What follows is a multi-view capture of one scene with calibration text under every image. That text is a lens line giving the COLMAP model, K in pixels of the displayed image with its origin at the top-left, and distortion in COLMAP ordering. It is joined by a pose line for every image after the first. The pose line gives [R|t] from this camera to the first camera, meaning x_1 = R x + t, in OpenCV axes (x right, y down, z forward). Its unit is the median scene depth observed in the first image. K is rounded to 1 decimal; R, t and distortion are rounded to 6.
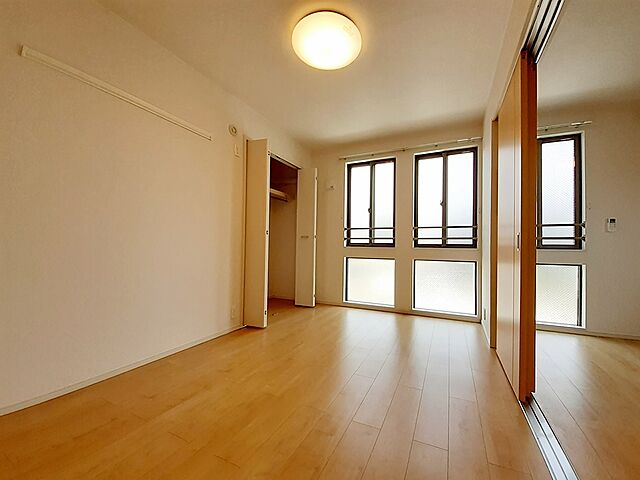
lens RADIAL K [[258.7, 0, 324.3], [0, 258.7, 240.8], [0, 0, 1]] dist [-0.002224, -0.000317]
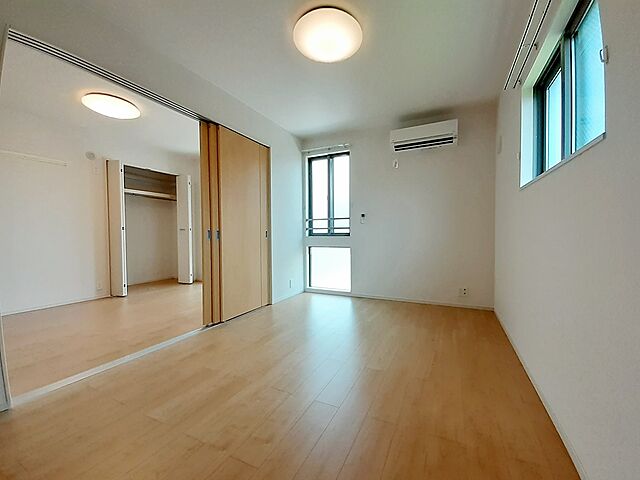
lens RADIAL K [[258.7, 0, 316.4], [0, 258.7, 238.9], [0, 0, 1]] dist [-0.002224, -0.000317]
pose [[0.999865, -0.016183, 0.002986, 0.123277], [0.016084, 0.999397, 0.030760, 0.000529], [-0.003482, -0.030708, 0.999522, -0.060456]]
